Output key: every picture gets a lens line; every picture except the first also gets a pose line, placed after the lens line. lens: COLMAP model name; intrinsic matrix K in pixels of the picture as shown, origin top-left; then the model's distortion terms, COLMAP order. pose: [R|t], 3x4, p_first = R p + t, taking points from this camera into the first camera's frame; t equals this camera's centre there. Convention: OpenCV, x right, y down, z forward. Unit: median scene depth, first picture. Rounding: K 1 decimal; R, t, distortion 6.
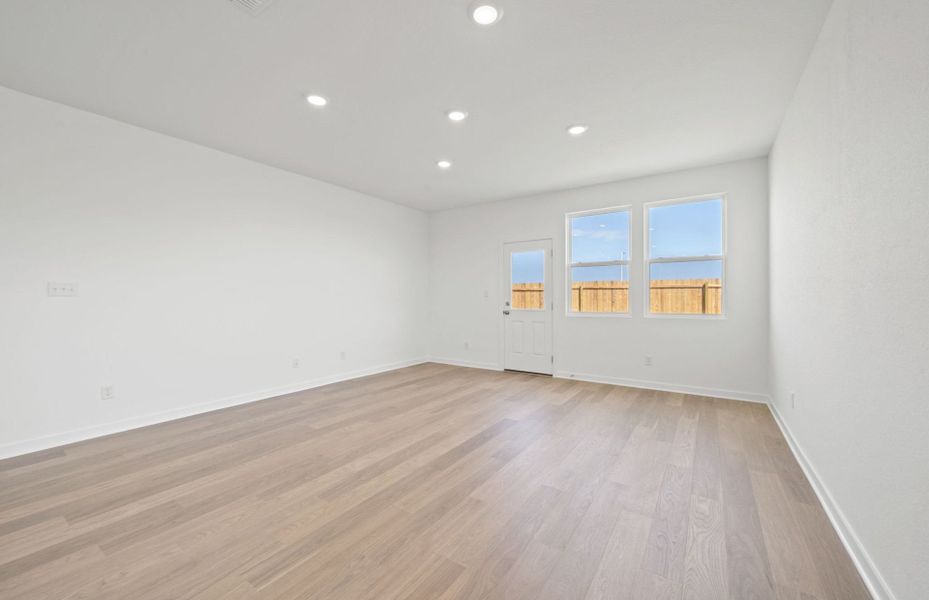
lens RADIAL K [[362.4, 0, 468.3], [0, 362.4, 299.0], [0, 0, 1]] dist [-0.000888, -0.000203]
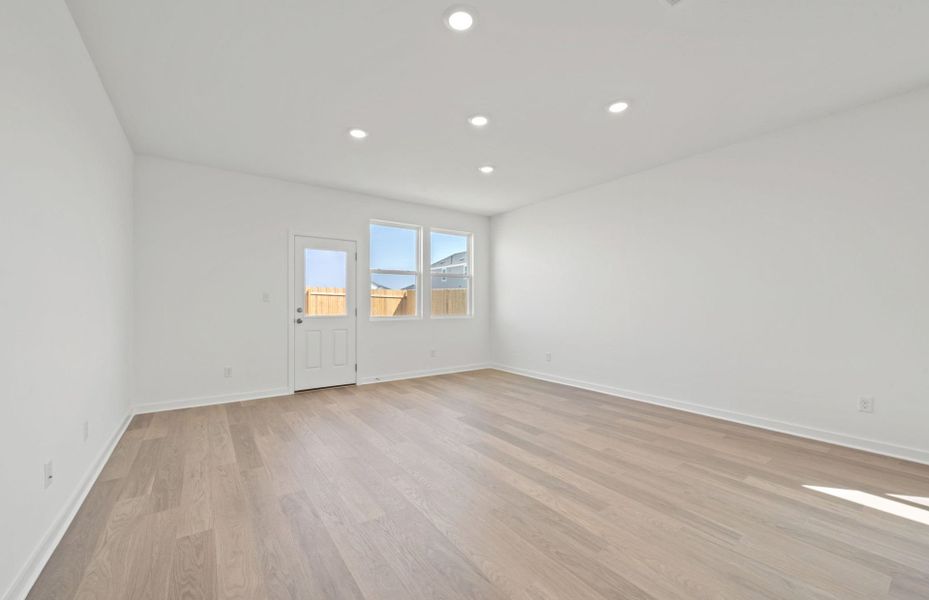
lens RADIAL K [[363.4, 0, 464.5], [0, 363.4, 300.0], [0, 0, 1]] dist [0.001386, 0.000272]
pose [[0.356073, 0.010751, 0.934396, -0.590976], [0.002805, 0.999917, -0.012574, 0.001244], [-0.934454, 0.007098, 0.356014, 0.405447]]
